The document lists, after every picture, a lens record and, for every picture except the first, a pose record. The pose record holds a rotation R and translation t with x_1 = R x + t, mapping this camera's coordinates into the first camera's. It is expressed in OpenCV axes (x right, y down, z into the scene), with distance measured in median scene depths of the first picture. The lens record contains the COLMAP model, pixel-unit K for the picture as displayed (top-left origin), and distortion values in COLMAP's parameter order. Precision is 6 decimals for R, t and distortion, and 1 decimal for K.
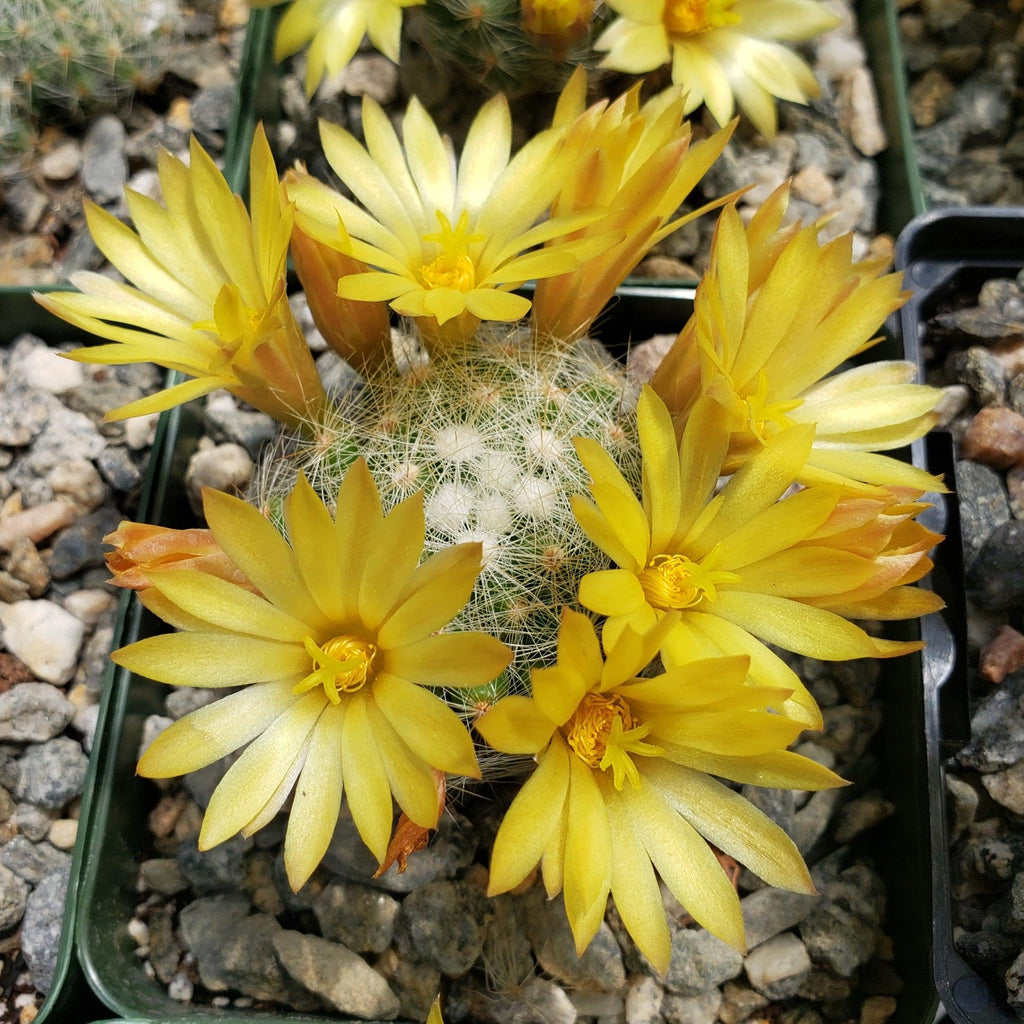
lens RADIAL K [[1222.6, 0, 544.1], [0, 1222.6, 496.4], [0, 0, 1]] dist [0.269451, -0.937943]
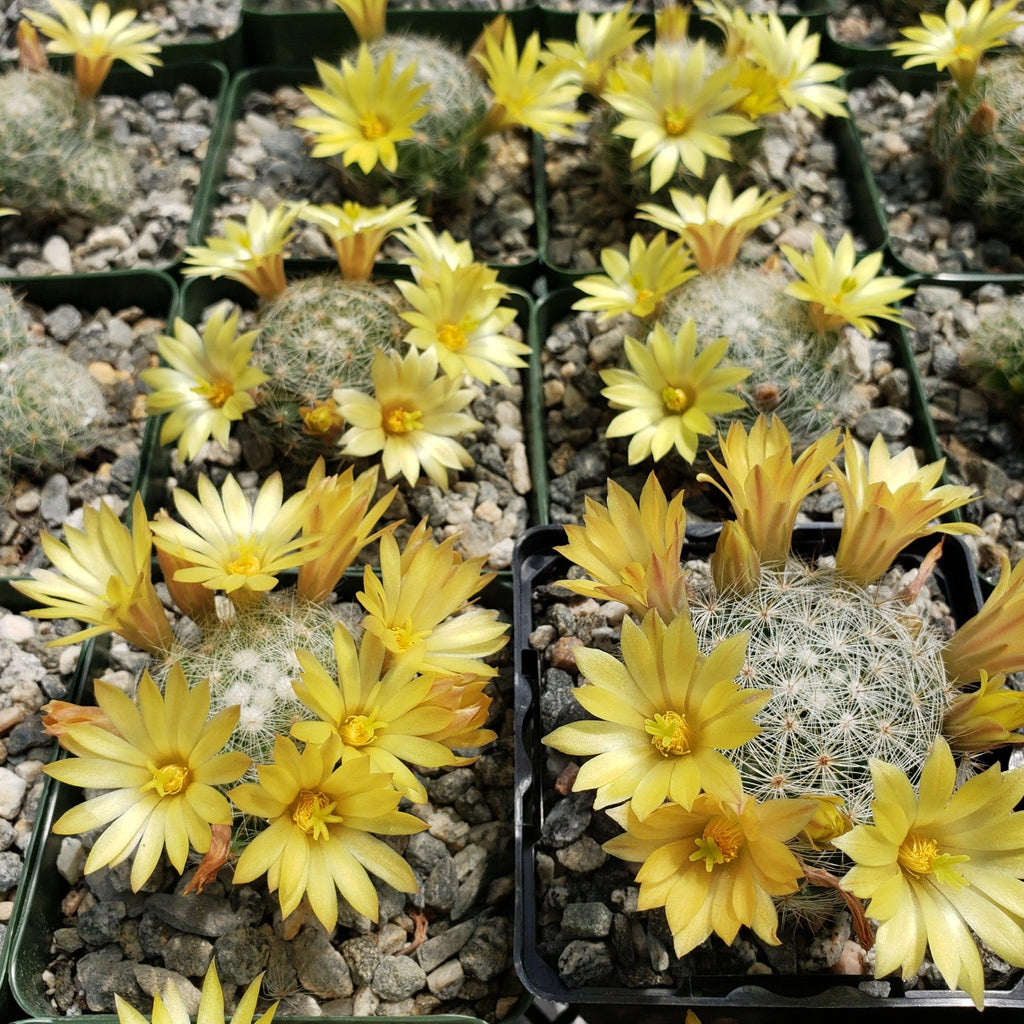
lens RADIAL K [[1185.5, 0, 555.9], [0, 1185.5, 549.1], [0, 0, 1]] dist [0.014511, -0.047460]
pose [[0.997985, -0.011487, 0.062398, 0.238128], [0.022786, 0.982753, -0.183517, 0.108559], [-0.059213, 0.184569, 0.981034, -0.646589]]
